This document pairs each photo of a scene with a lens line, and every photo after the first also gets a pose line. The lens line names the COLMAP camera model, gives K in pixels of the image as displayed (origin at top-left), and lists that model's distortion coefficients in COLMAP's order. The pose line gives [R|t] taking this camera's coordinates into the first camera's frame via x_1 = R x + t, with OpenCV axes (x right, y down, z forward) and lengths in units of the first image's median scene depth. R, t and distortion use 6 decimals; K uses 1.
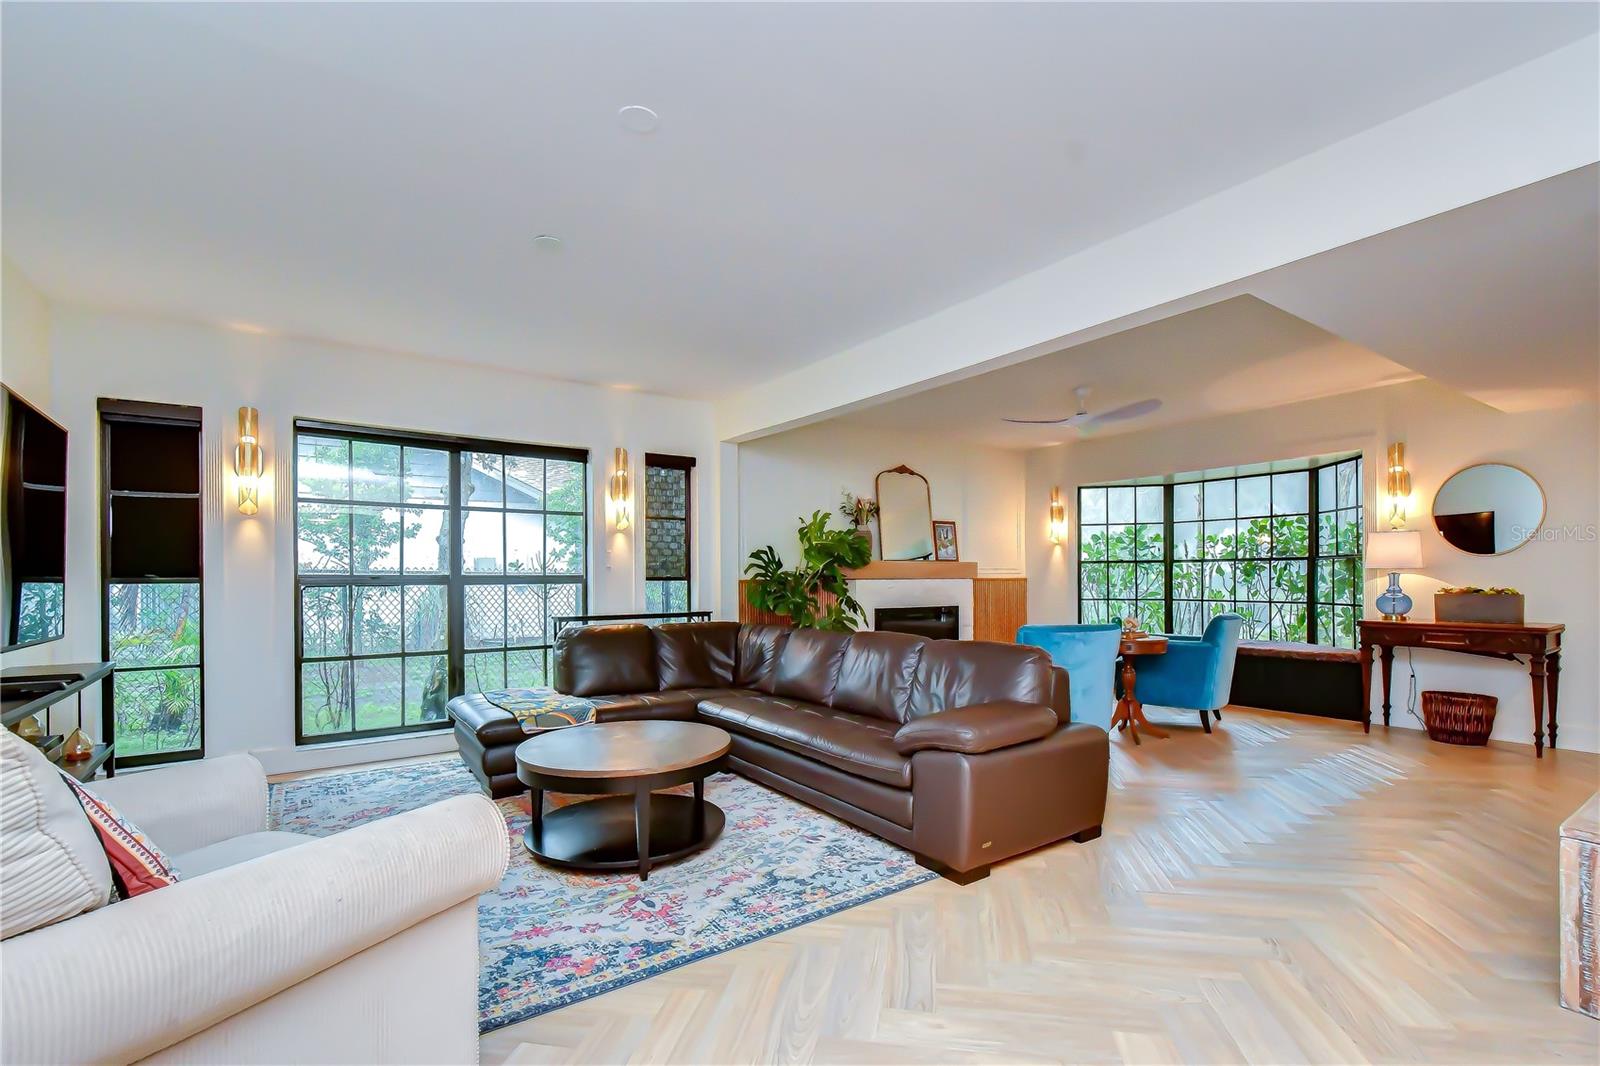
lens RADIAL K [[879.3, 0, 800.1], [0, 879.3, 585.7], [0, 0, 1]] dist [-0.001643, -0.026905]
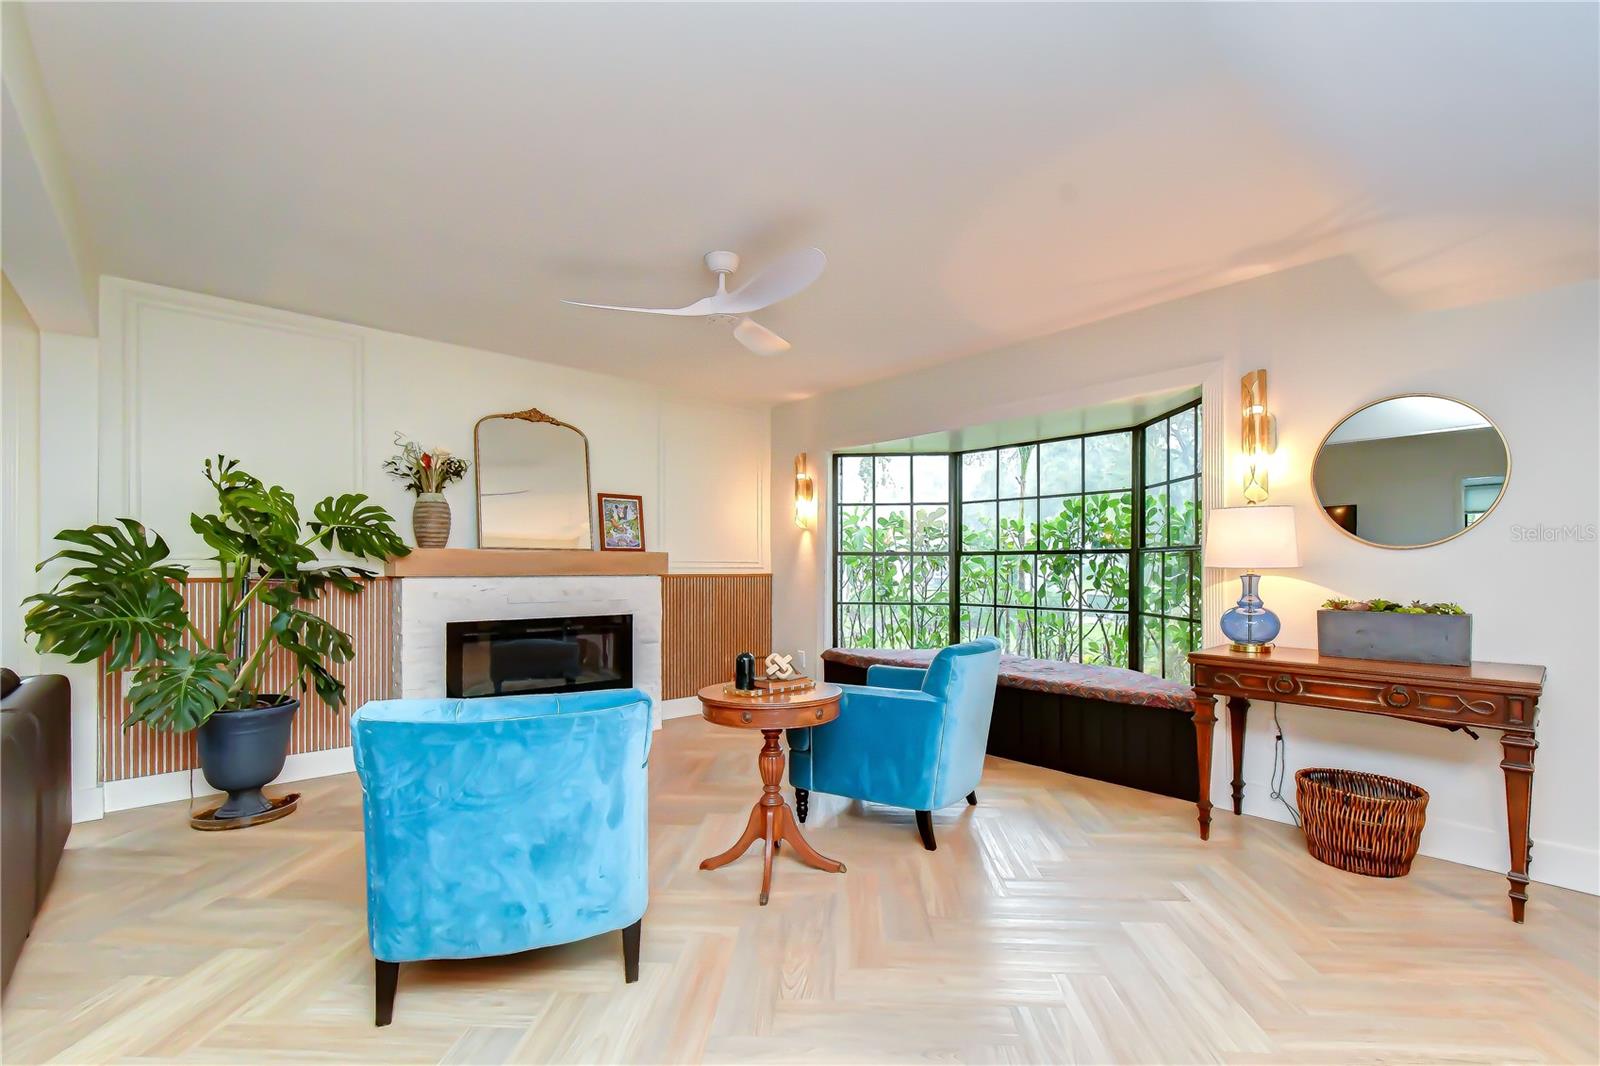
lens RADIAL K [[701.4, 0, 799.4], [0, 701.4, 568.4], [0, 0, 1]] dist [-0.005662, -0.000883]
pose [[0.999569, 0.007339, 0.028425, 0.320777], [-0.007209, 0.999963, -0.004651, -0.013310], [-0.028458, 0.004444, 0.999585, 0.475347]]
